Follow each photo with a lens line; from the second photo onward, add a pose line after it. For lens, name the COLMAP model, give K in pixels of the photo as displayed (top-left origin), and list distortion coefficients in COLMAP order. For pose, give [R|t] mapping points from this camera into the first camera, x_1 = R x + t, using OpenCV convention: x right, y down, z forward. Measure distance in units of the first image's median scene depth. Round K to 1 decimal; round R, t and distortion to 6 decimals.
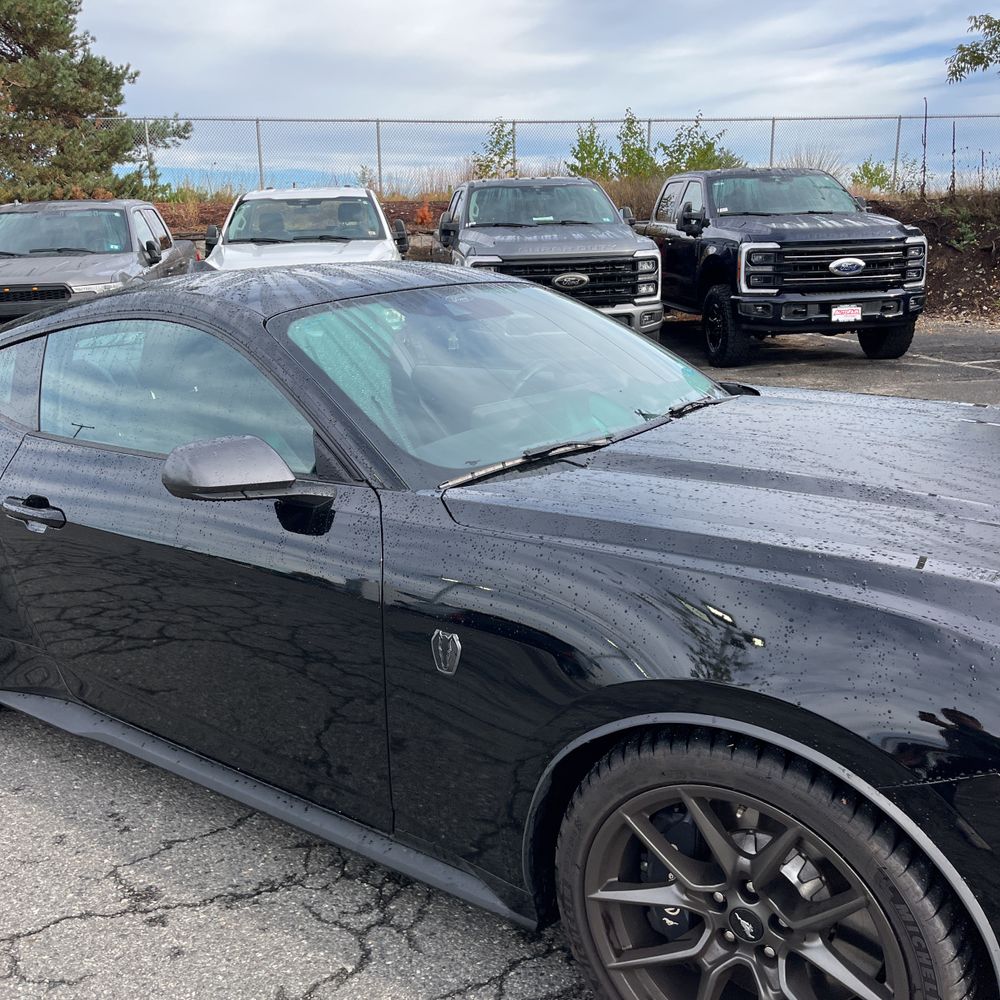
lens RADIAL K [[1009.0, 0, 499.2], [0, 1009.0, 505.7], [0, 0, 1]] dist [0.051893, -0.049266]
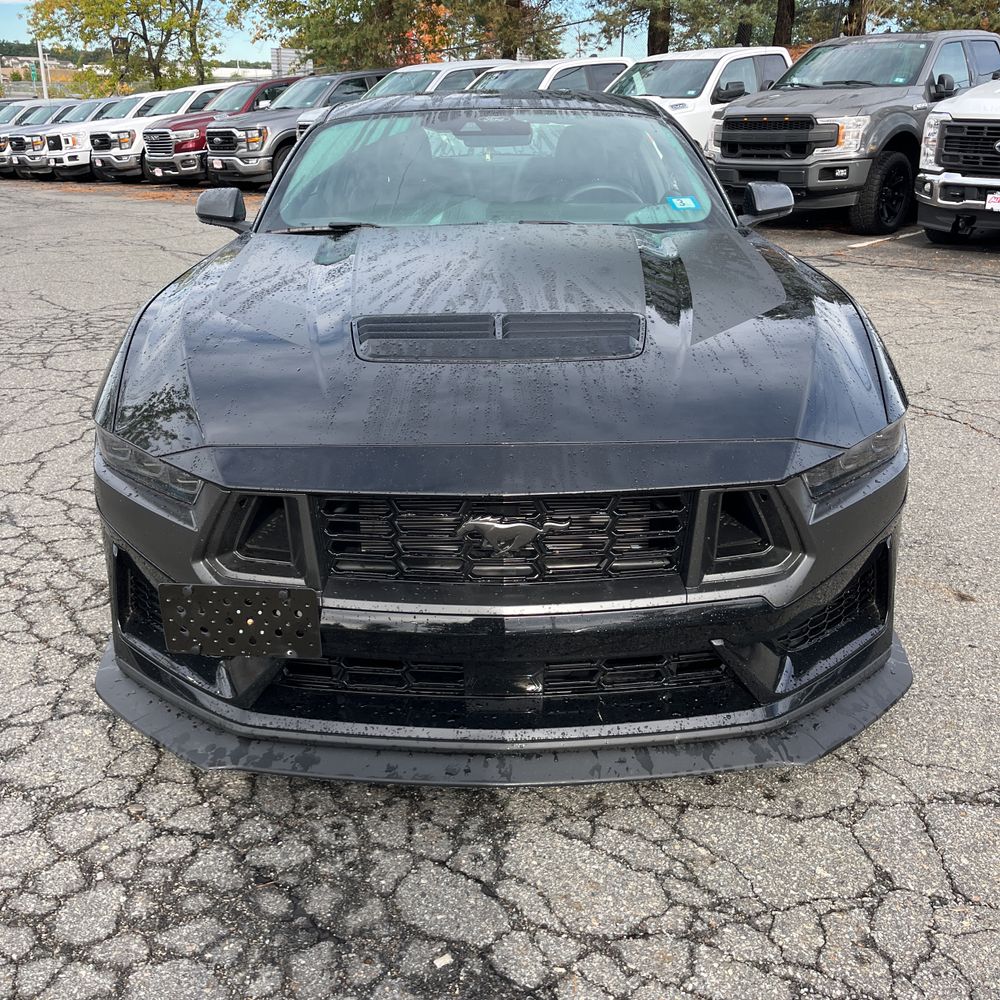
lens RADIAL K [[1007.5, 0, 489.8], [0, 1007.5, 501.3], [0, 0, 1]] dist [0.058590, -0.079063]
pose [[0.577838, 0.331114, -0.745967, 0.282844], [-0.221993, 0.943310, 0.246749, -0.017690], [0.785380, 0.023018, 0.618586, 0.059900]]
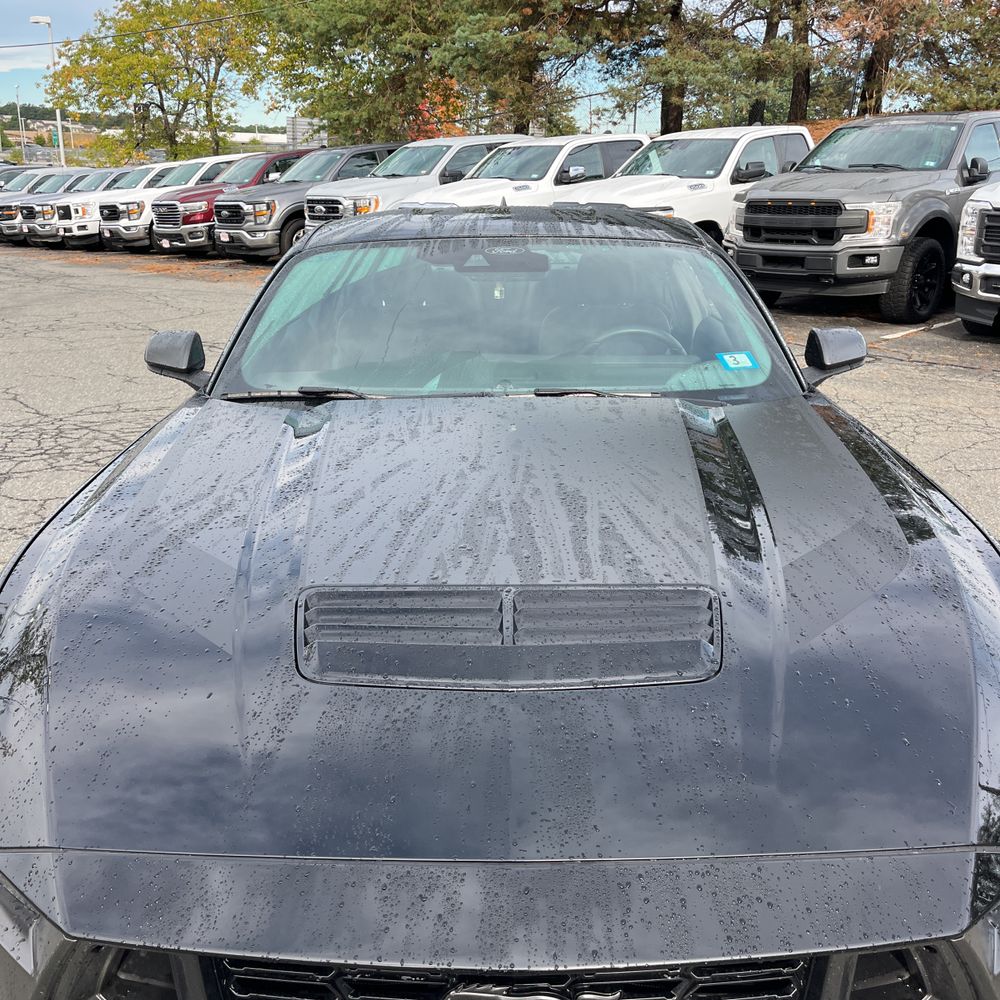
lens RADIAL K [[1012.2, 0, 488.6], [0, 1012.2, 496.1], [0, 0, 1]] dist [0.015532, 0.006813]
pose [[0.567183, 0.290910, -0.770503, 0.223476], [-0.227326, 0.954494, 0.193039, -0.043025], [0.791598, 0.065667, 0.607504, 0.097104]]
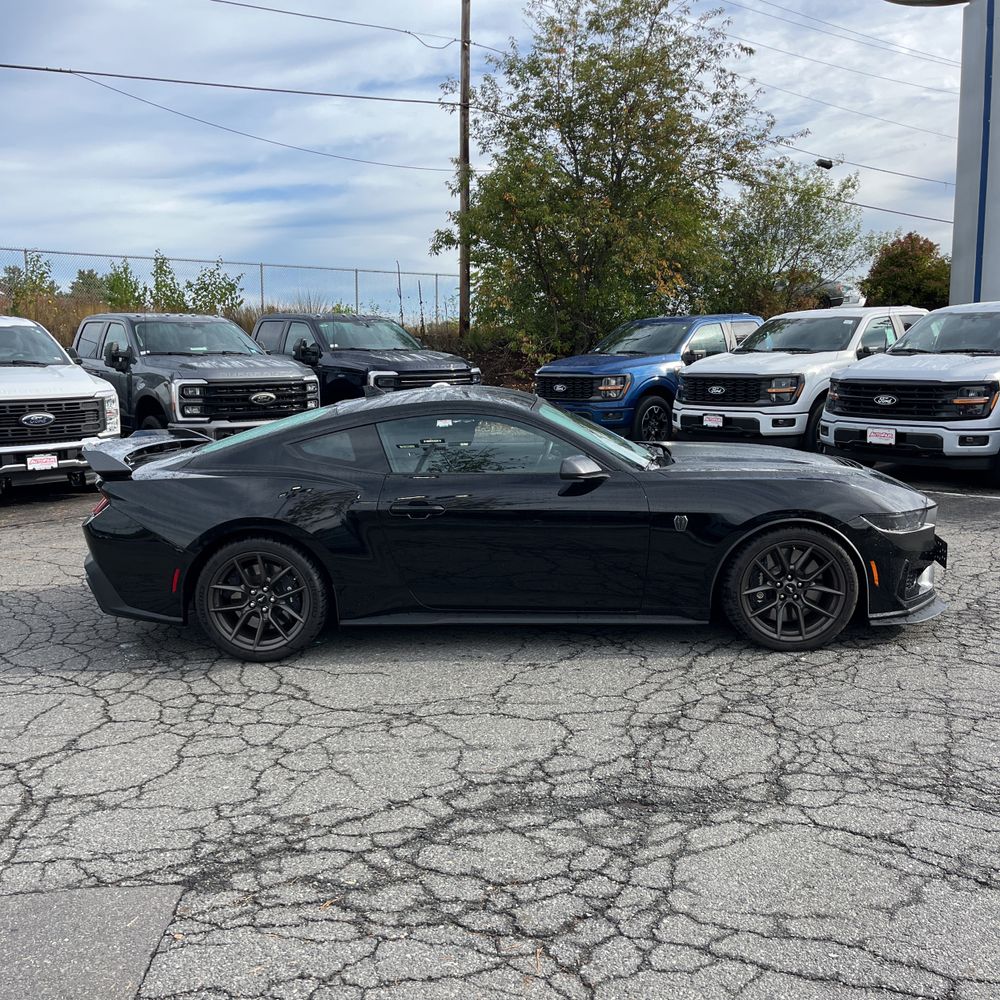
lens RADIAL K [[1009.0, 0, 499.2], [0, 1009.0, 505.7], [0, 0, 1]] dist [0.051893, -0.049266]
pose [[0.836530, -0.066427, 0.543879, -0.349413], [0.128032, 0.988842, -0.076151, 0.042858], [-0.532752, 0.133337, 0.835701, -0.190473]]
